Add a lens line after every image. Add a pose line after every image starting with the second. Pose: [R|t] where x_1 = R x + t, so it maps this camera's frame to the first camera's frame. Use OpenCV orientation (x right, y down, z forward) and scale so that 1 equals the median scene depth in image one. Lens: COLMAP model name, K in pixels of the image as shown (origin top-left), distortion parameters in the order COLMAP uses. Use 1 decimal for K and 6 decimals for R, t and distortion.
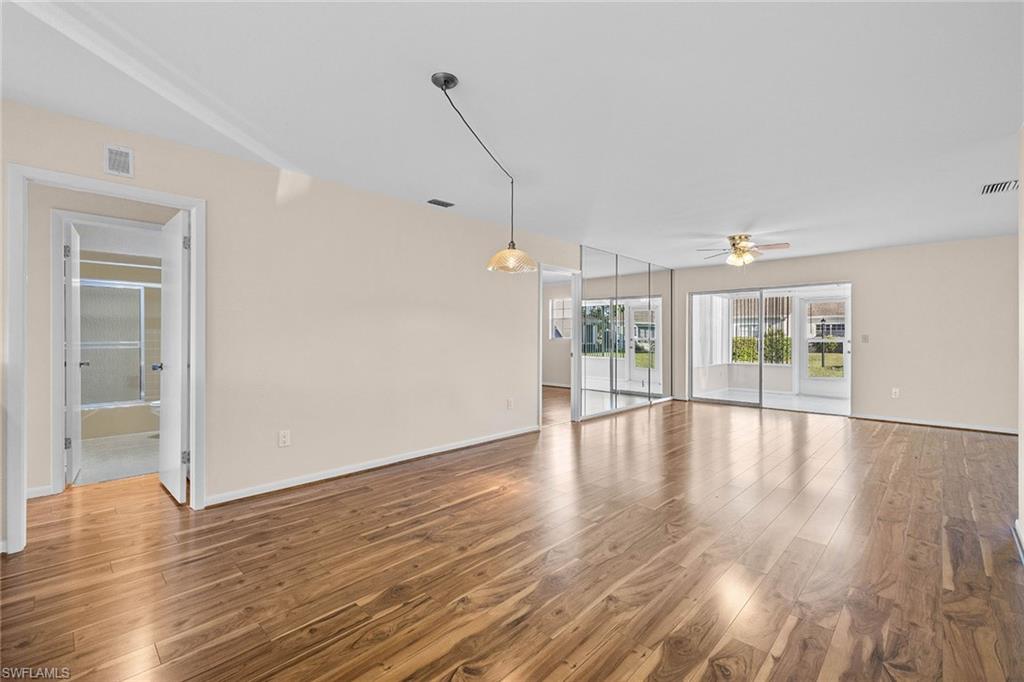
lens RADIAL K [[442.2, 0, 514.4], [0, 442.2, 335.4], [0, 0, 1]] dist [0.001328, 0.000050]
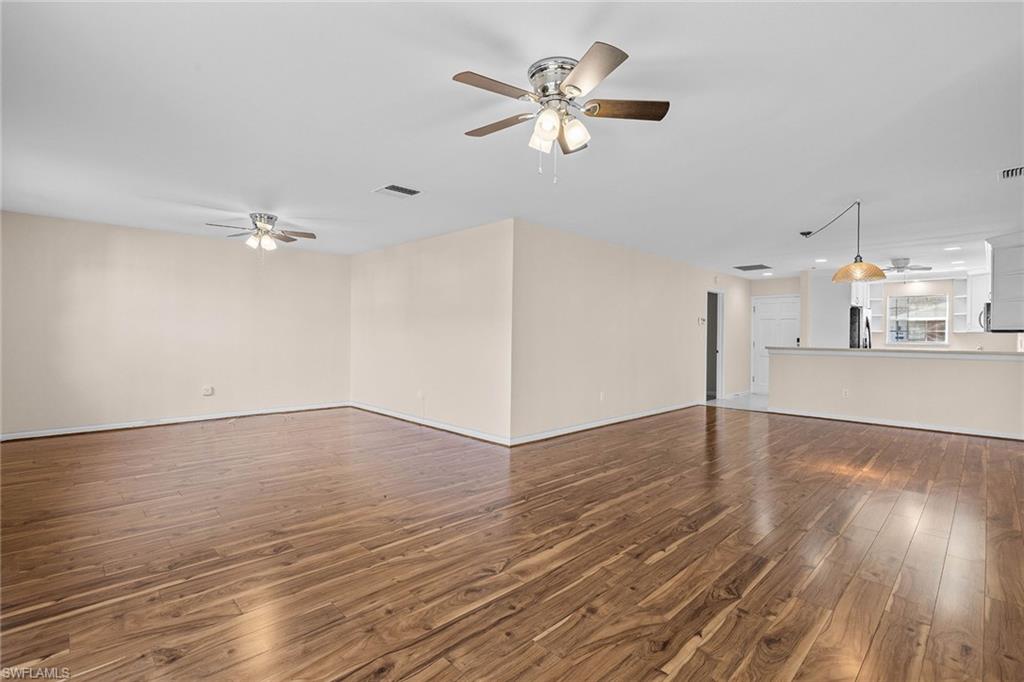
lens RADIAL K [[464.0, 0, 512.0], [0, 464.0, 341.0], [0, 0, 1]] dist [-0.004688, 0.000502]
pose [[-0.999404, -0.011956, 0.032395, 1.059471], [-0.011633, 0.999881, 0.010161, 0.005352], [-0.032513, 0.009778, -0.999423, 2.790595]]
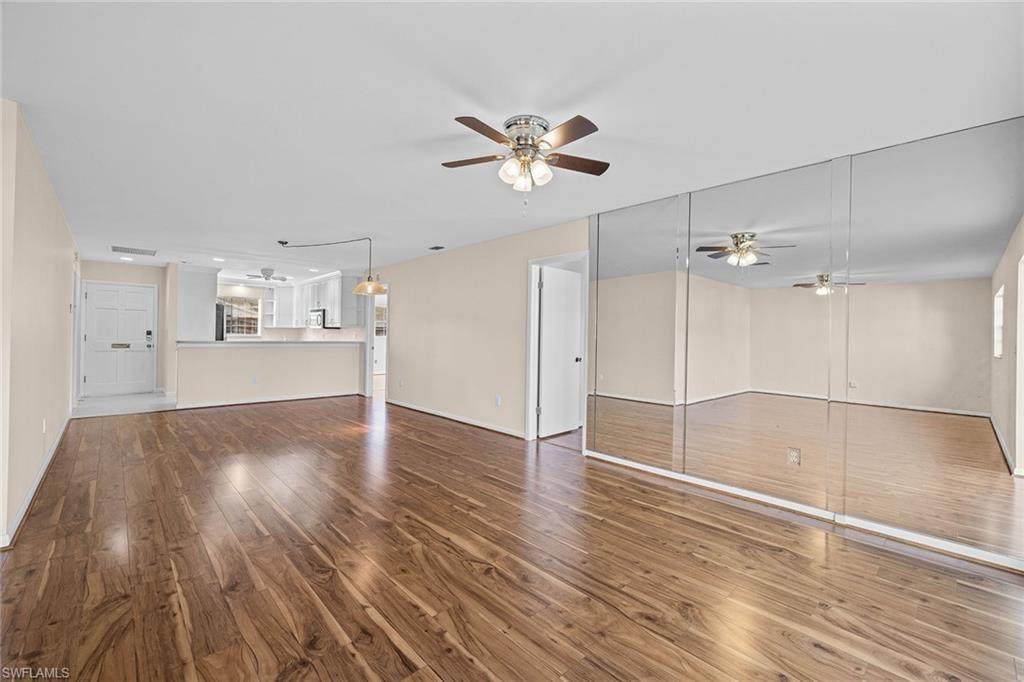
lens RADIAL K [[429.5, 0, 511.8], [0, 429.5, 339.1], [0, 0, 1]] dist [0.001590, 0.006179]
pose [[-0.055081, 0.001059, -0.998481, 1.921748], [-0.017187, 0.999850, 0.002008, 0.003638], [0.998334, 0.017272, -0.055054, 2.022971]]
